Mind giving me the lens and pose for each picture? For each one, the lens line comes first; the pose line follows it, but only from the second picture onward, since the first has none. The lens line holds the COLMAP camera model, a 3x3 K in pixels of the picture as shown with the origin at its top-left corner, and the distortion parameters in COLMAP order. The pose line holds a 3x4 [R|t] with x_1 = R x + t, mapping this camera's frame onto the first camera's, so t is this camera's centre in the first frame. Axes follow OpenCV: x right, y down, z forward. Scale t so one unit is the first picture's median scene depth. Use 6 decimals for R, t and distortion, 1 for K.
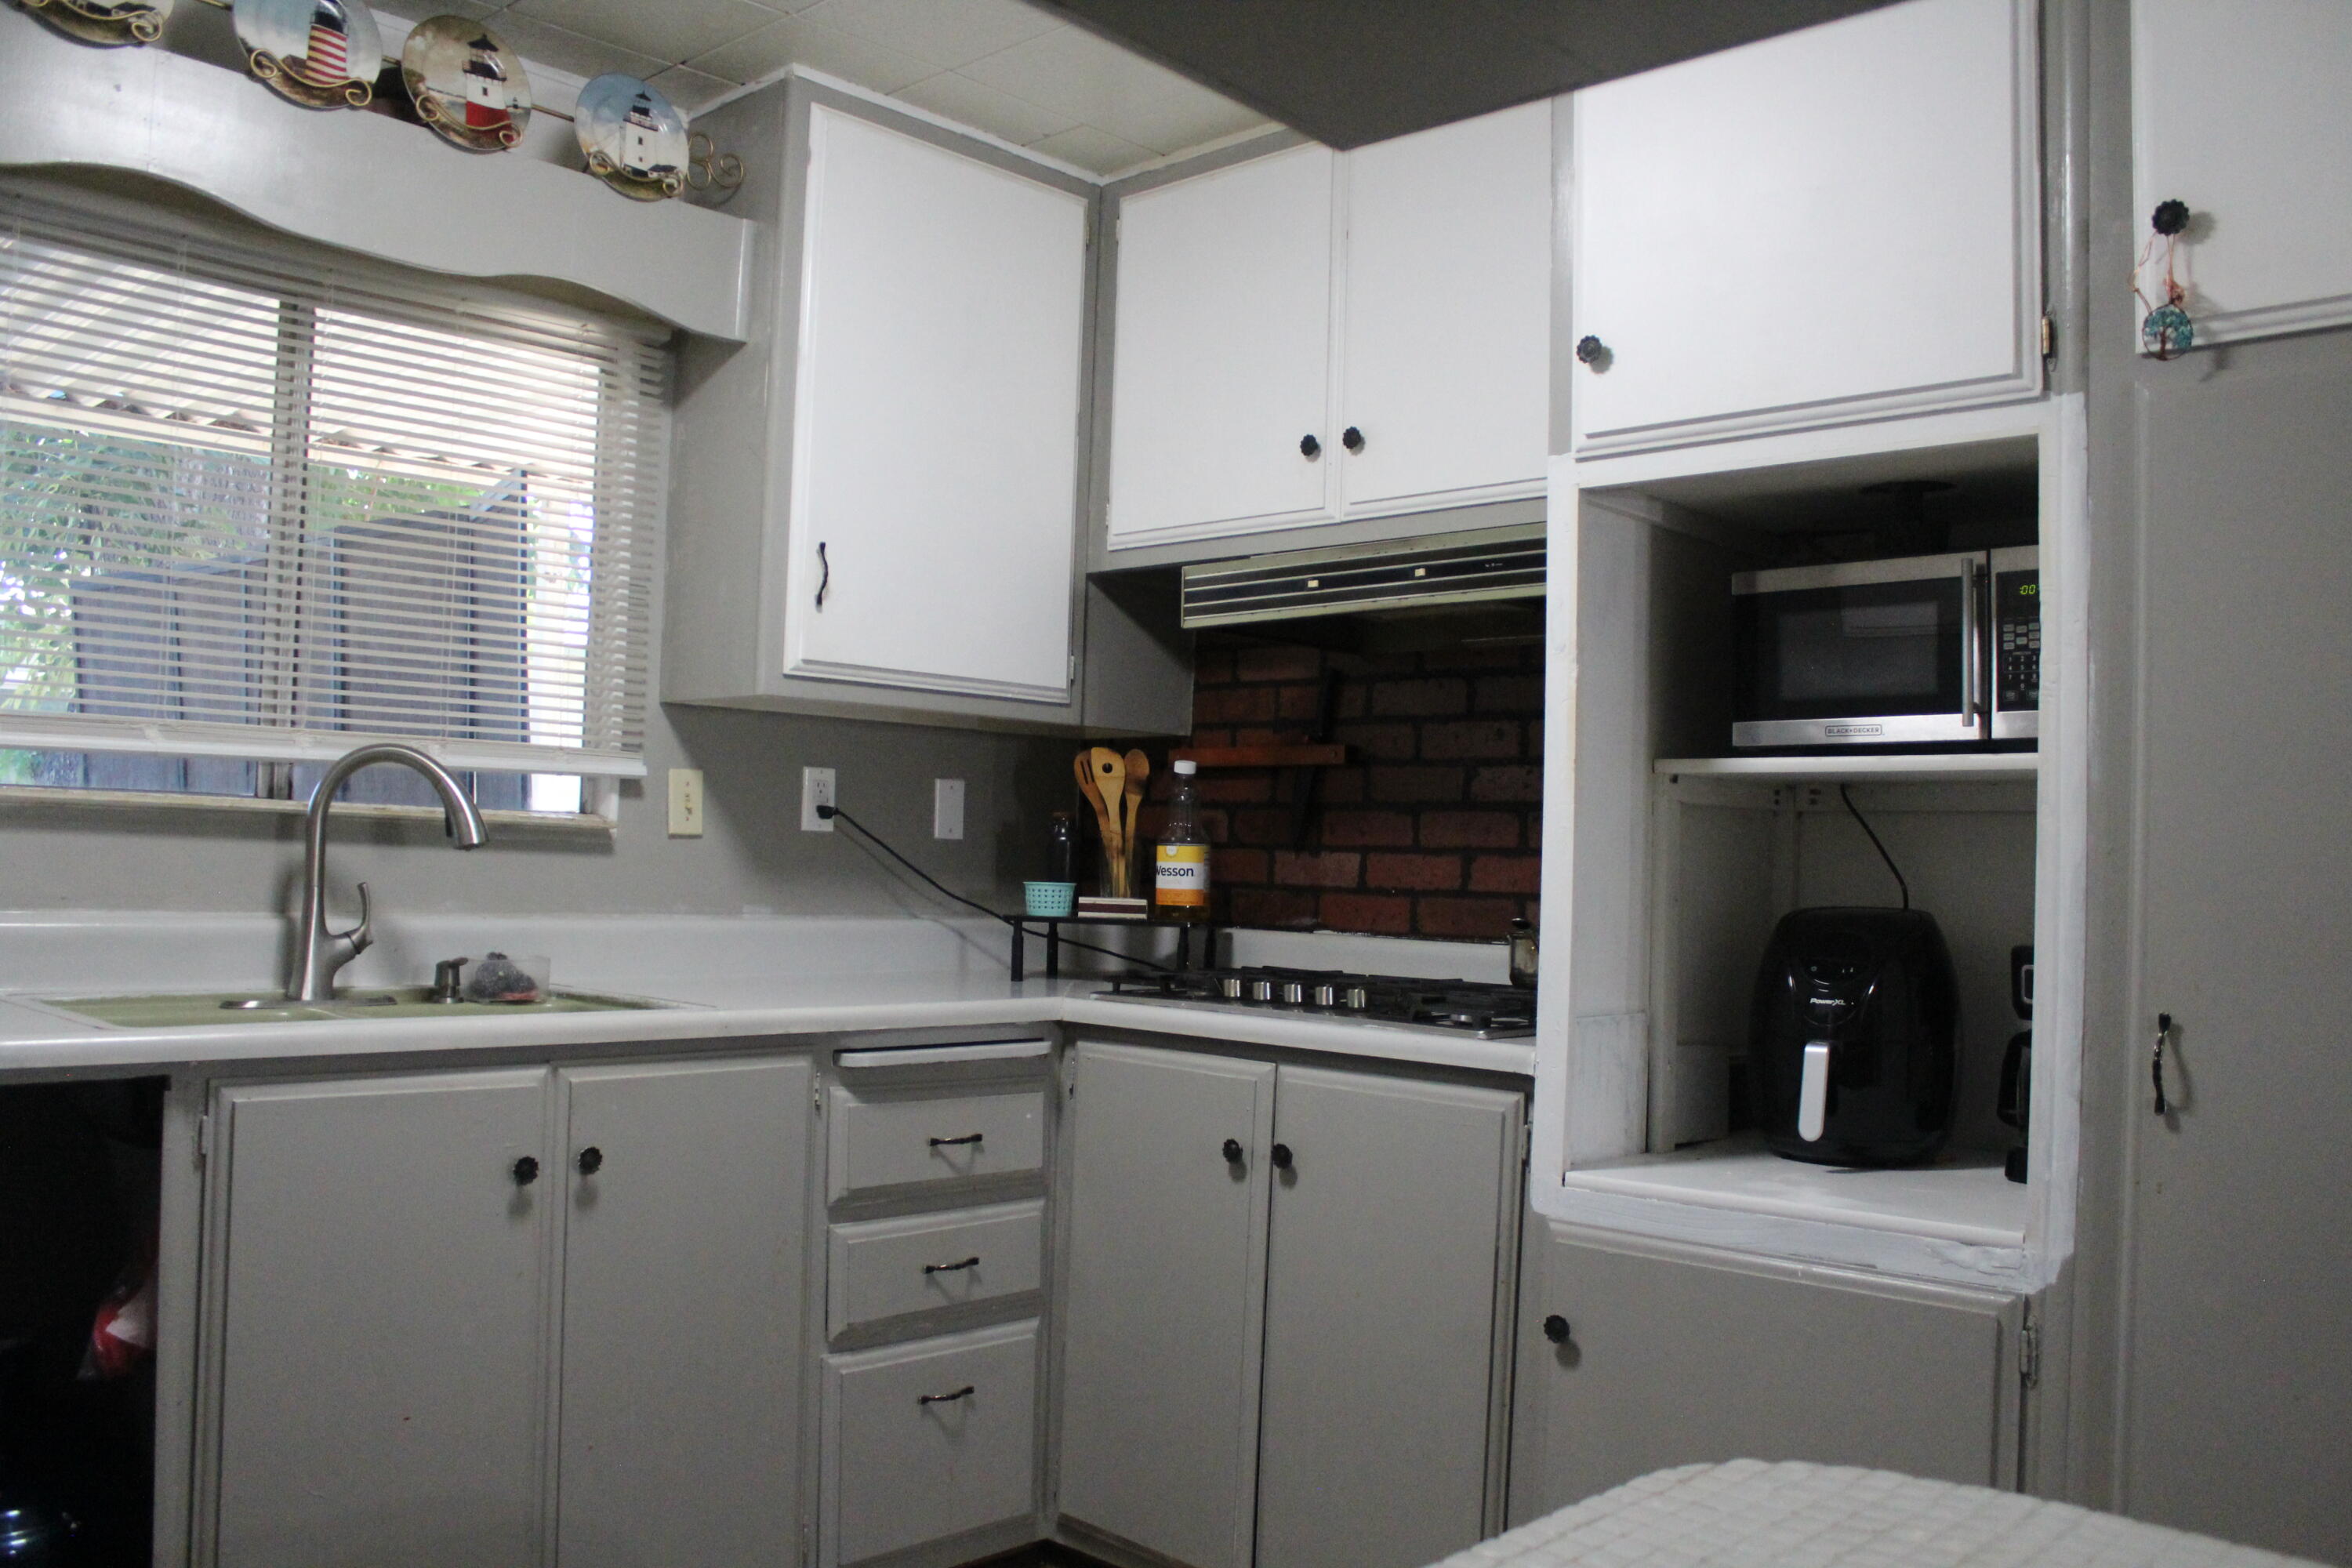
lens RADIAL K [[1925.8, 0, 1176.0], [0, 1925.8, 784.0], [0, 0, 1]] dist [-0.180626, 0.156407]
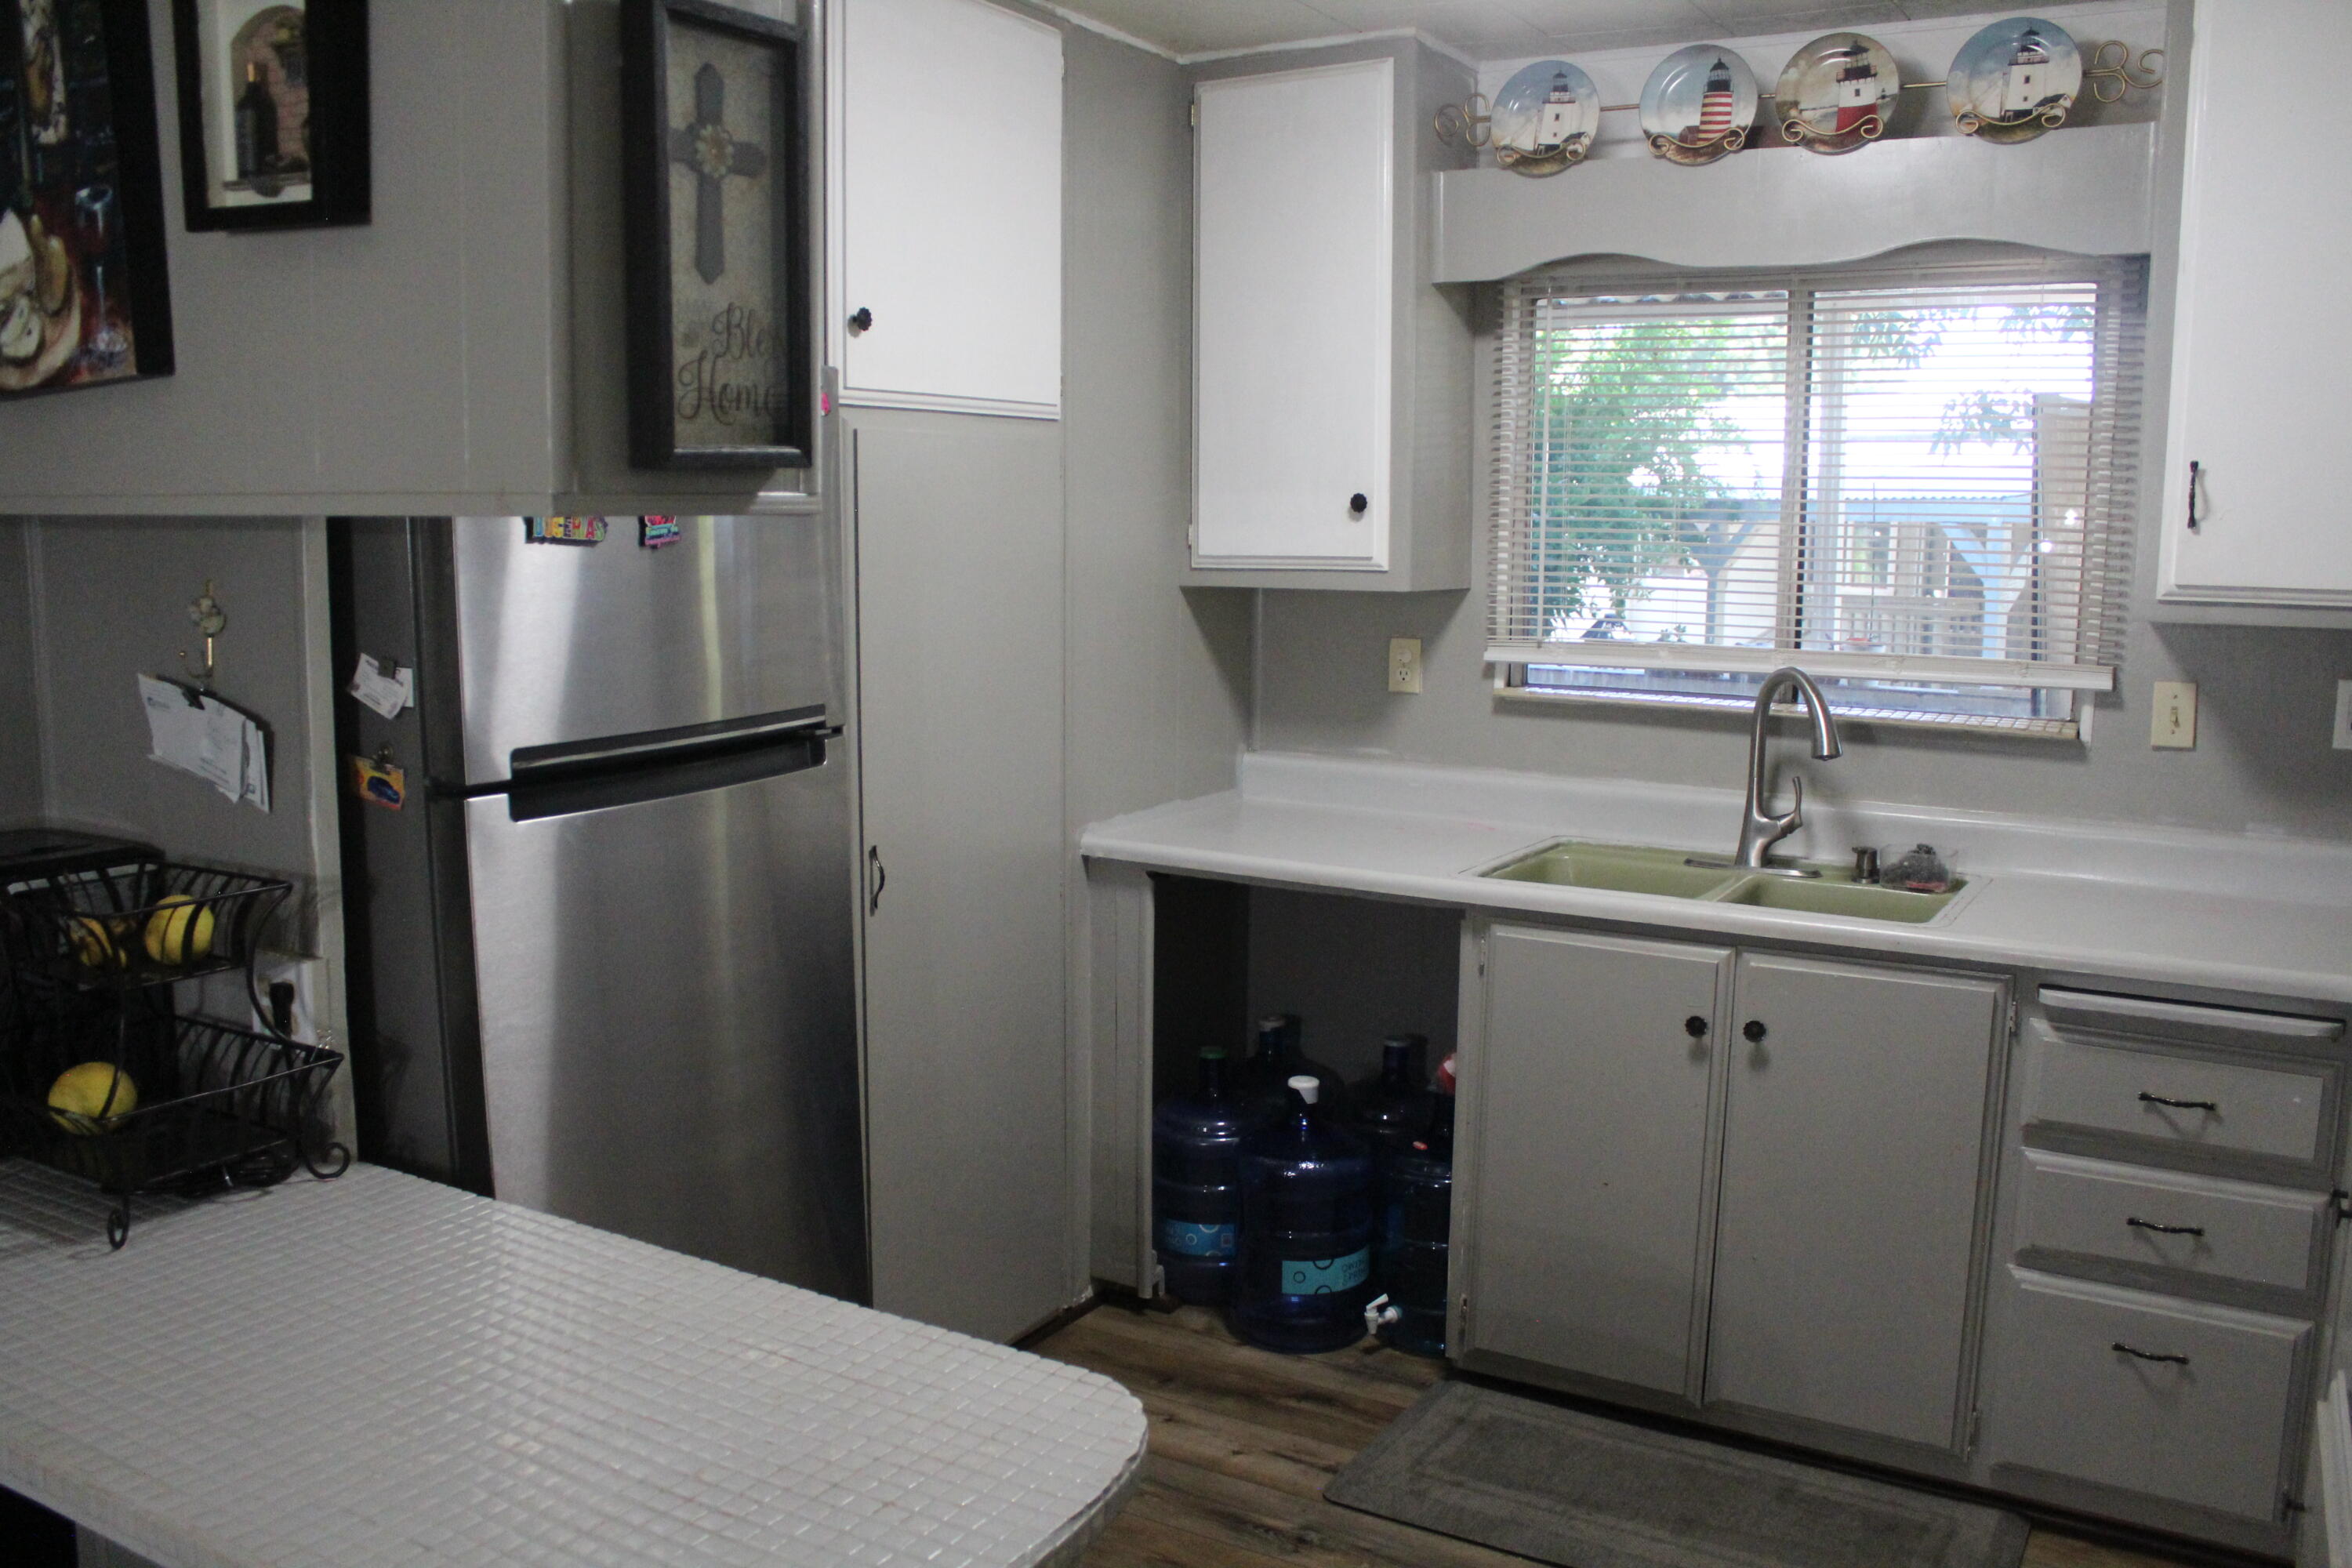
lens RADIAL K [[1925.8, 0, 1176.0], [0, 1925.8, 784.0], [0, 0, 1]] dist [-0.180626, 0.156407]
pose [[0.216411, 0.104191, -0.970727, 0.677798], [0.032938, 0.992944, 0.113919, -0.096972], [0.975747, -0.056628, 0.211452, 0.329636]]
